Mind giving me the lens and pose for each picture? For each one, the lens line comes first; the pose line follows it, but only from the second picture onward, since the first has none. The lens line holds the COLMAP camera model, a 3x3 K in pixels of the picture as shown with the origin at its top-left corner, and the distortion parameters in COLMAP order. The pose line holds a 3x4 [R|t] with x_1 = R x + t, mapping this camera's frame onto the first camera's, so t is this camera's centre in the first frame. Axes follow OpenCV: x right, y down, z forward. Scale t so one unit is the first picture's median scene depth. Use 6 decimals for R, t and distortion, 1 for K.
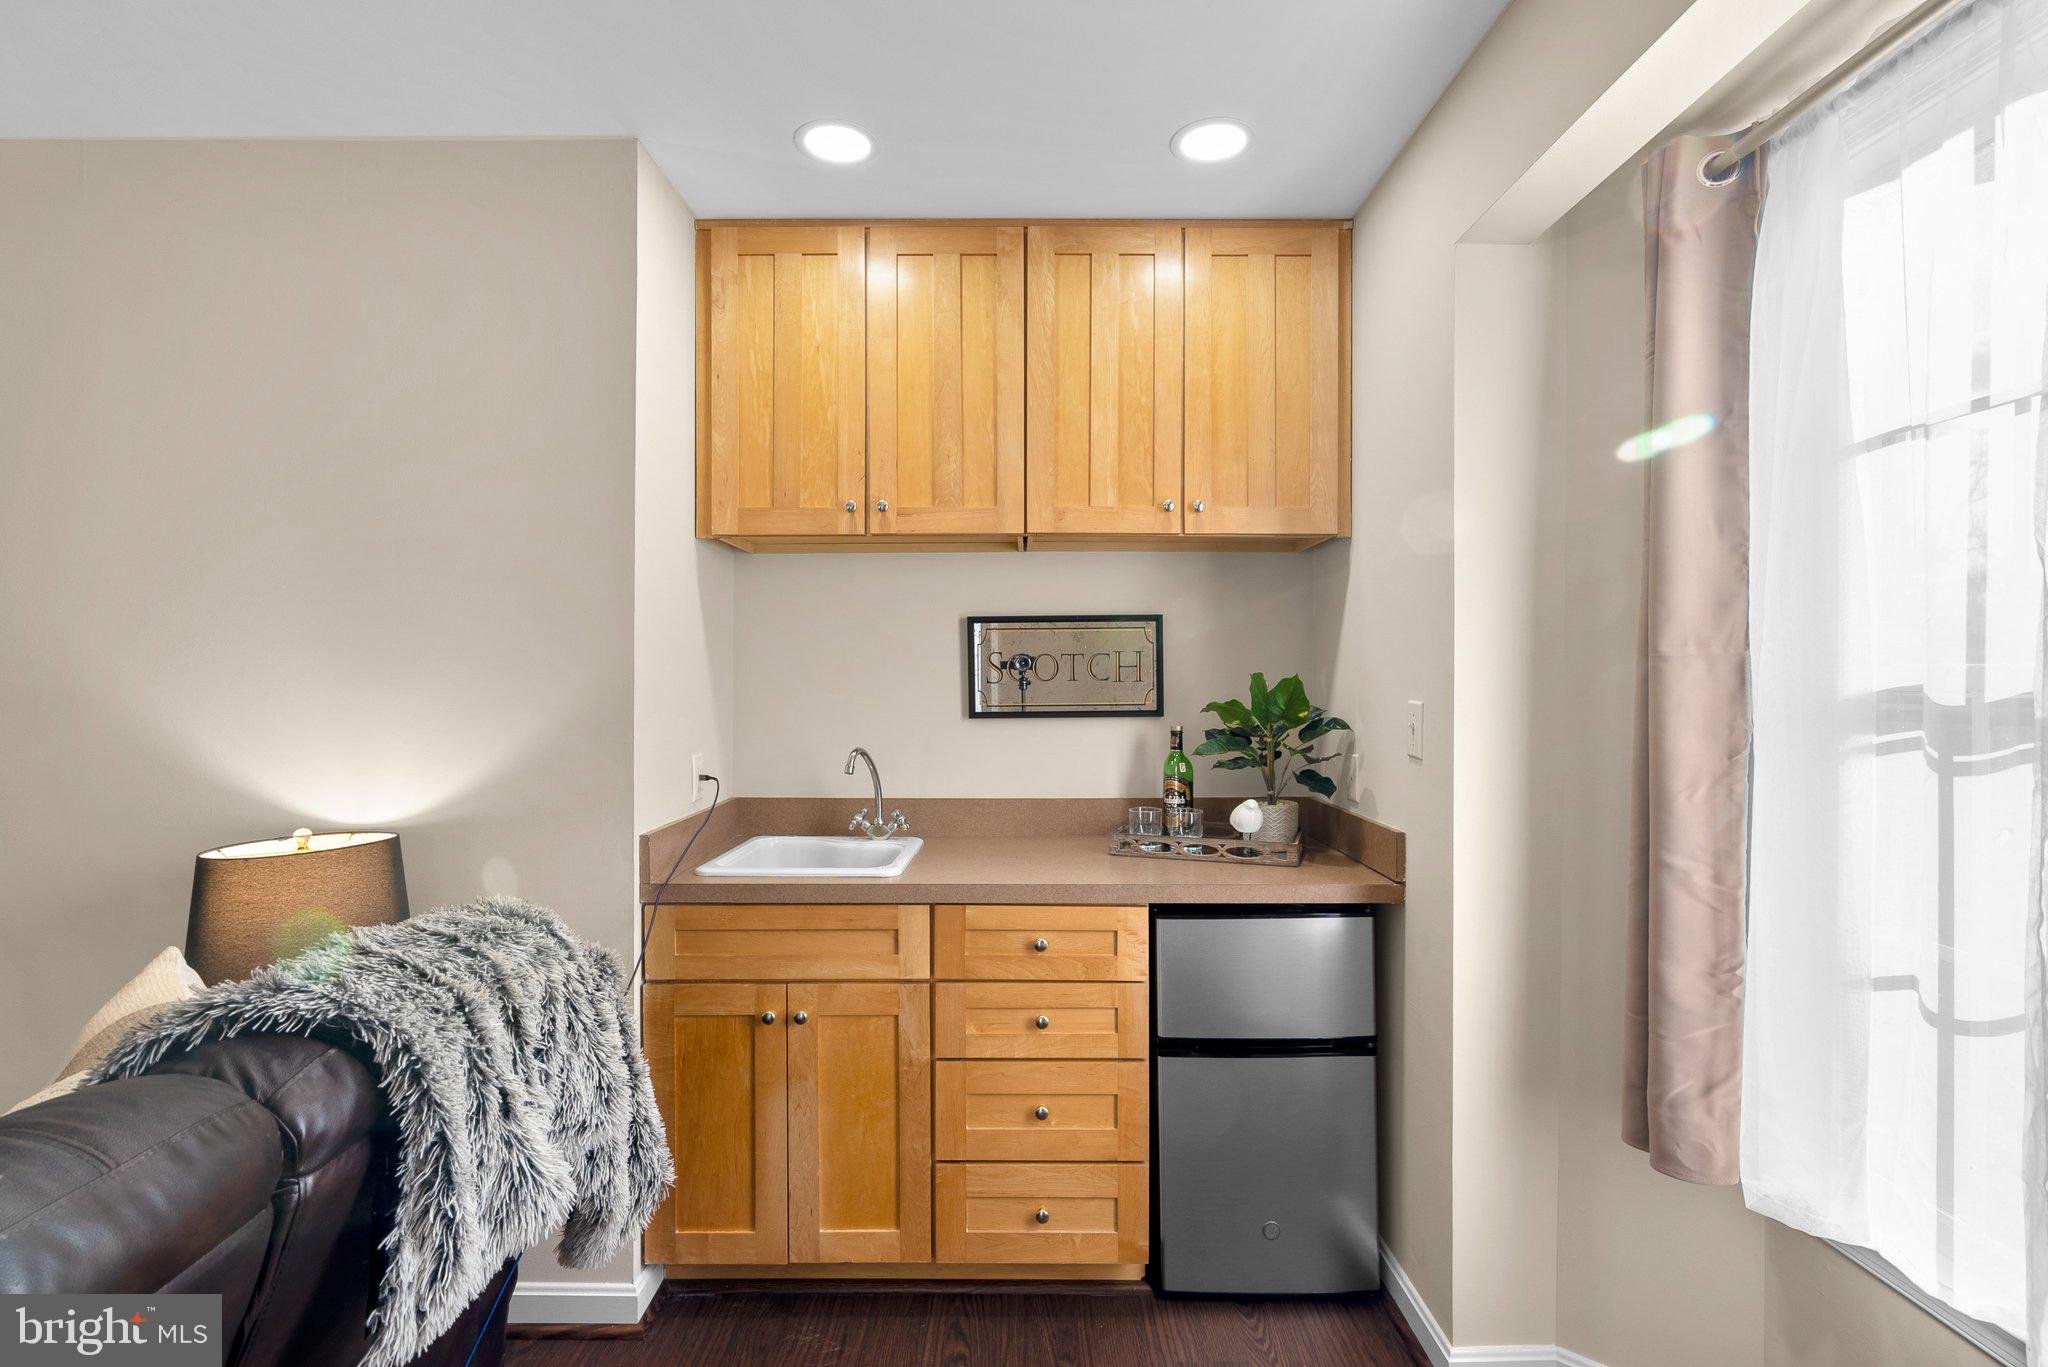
lens RADIAL K [[948.8, 0, 1028.0], [0, 948.8, 679.4], [0, 0, 1]] dist [-0.005325, 0.005559]
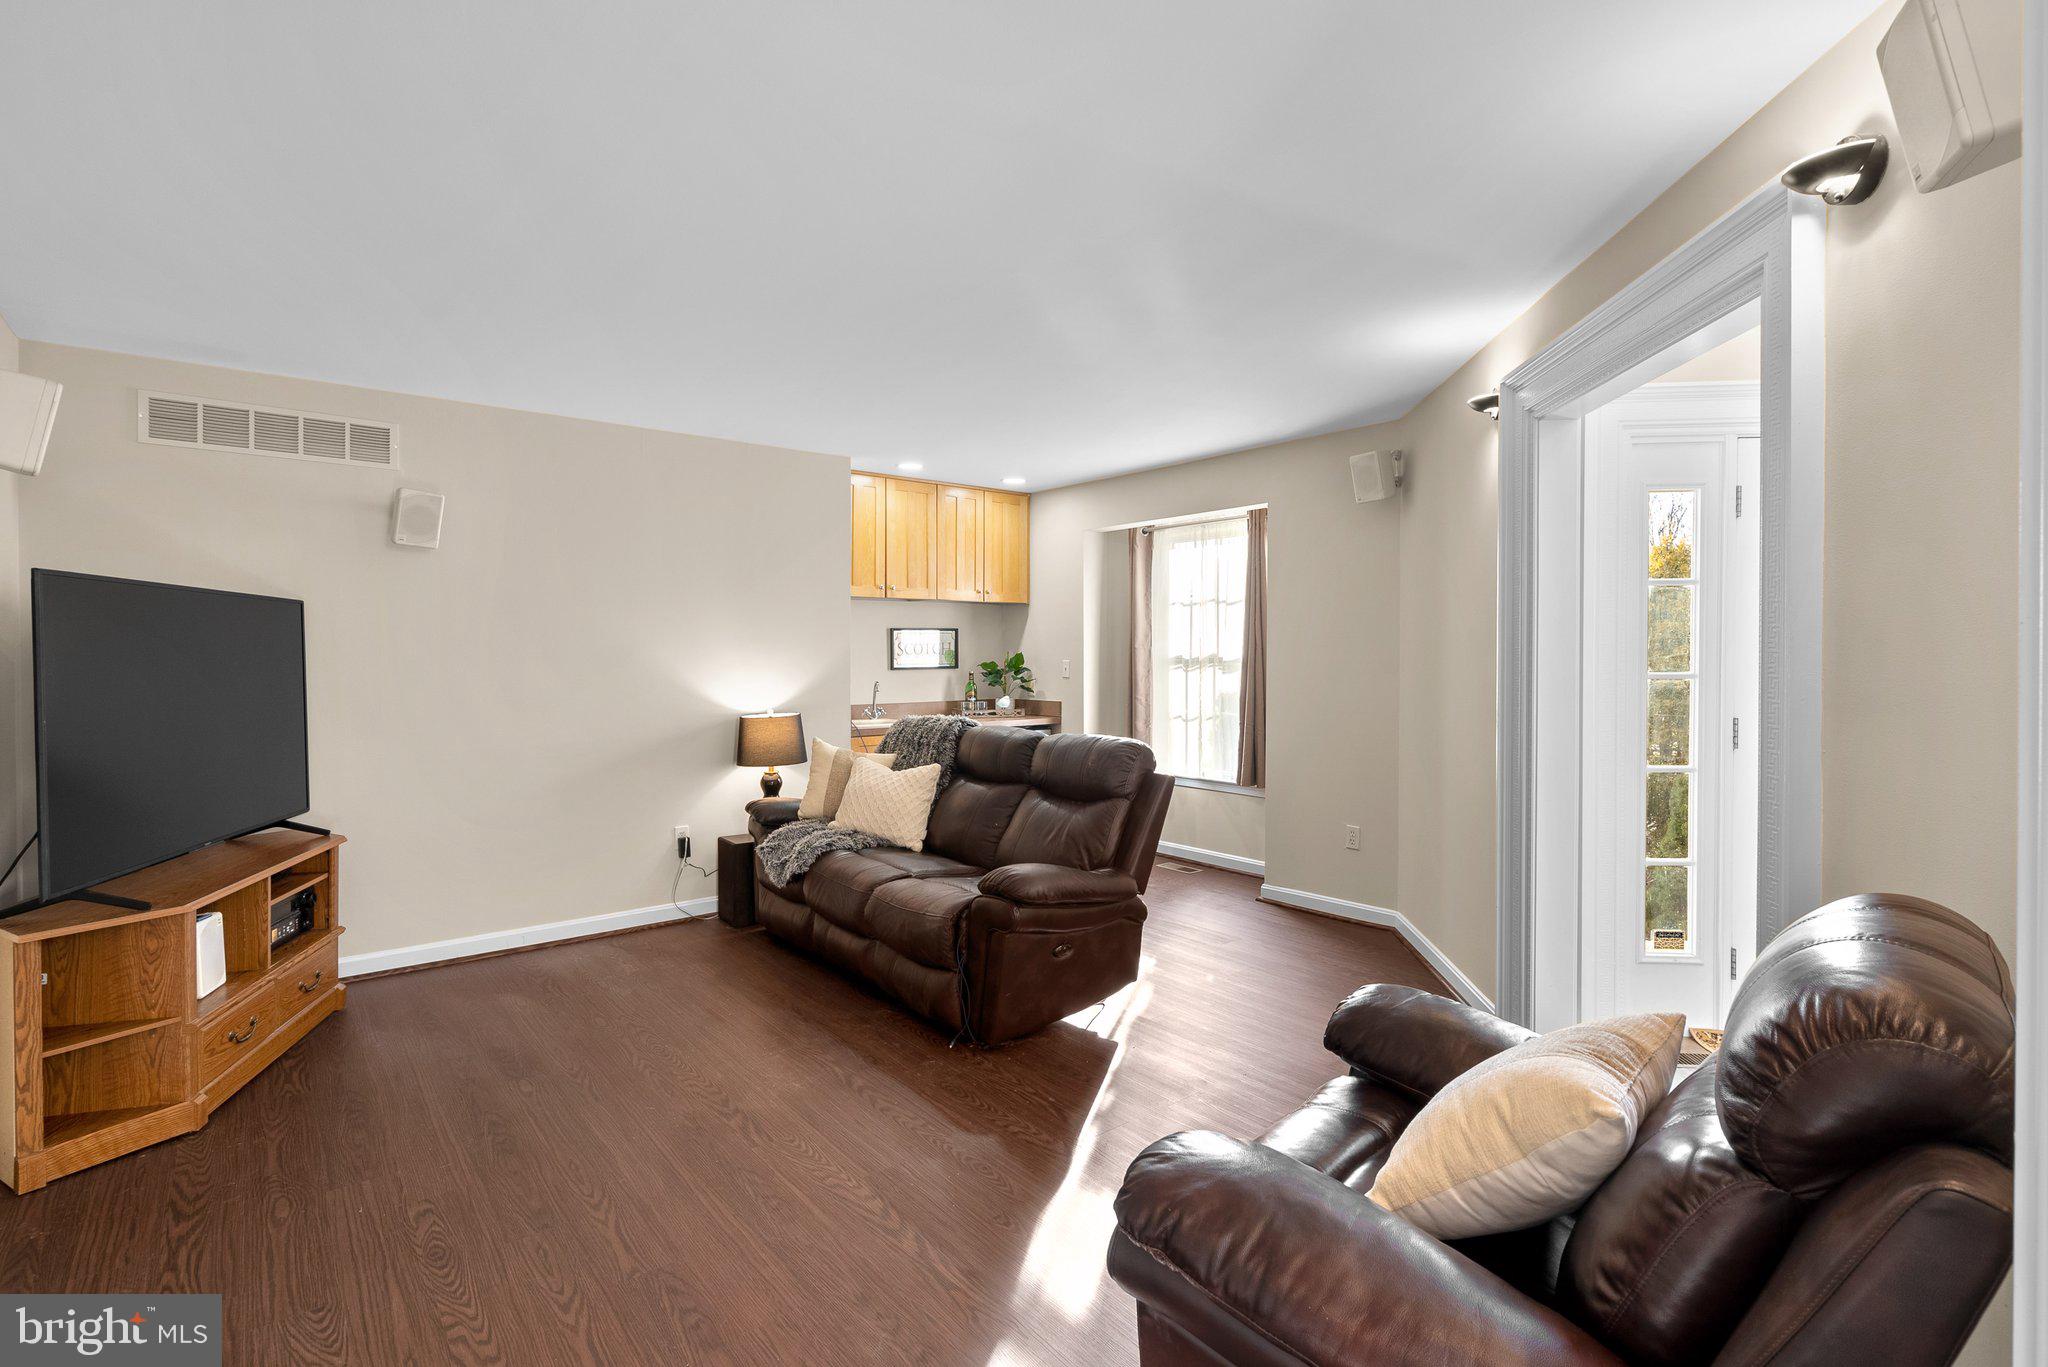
lens RADIAL K [[948.8, 0, 1023.0], [0, 948.8, 676.5], [0, 0, 1]] dist [-0.005325, 0.005559]
pose [[0.789892, -0.010732, 0.613152, -1.459598], [-0.000960, 0.999824, 0.018736, 0.013499], [-0.613245, -0.015388, 0.789743, -1.274990]]
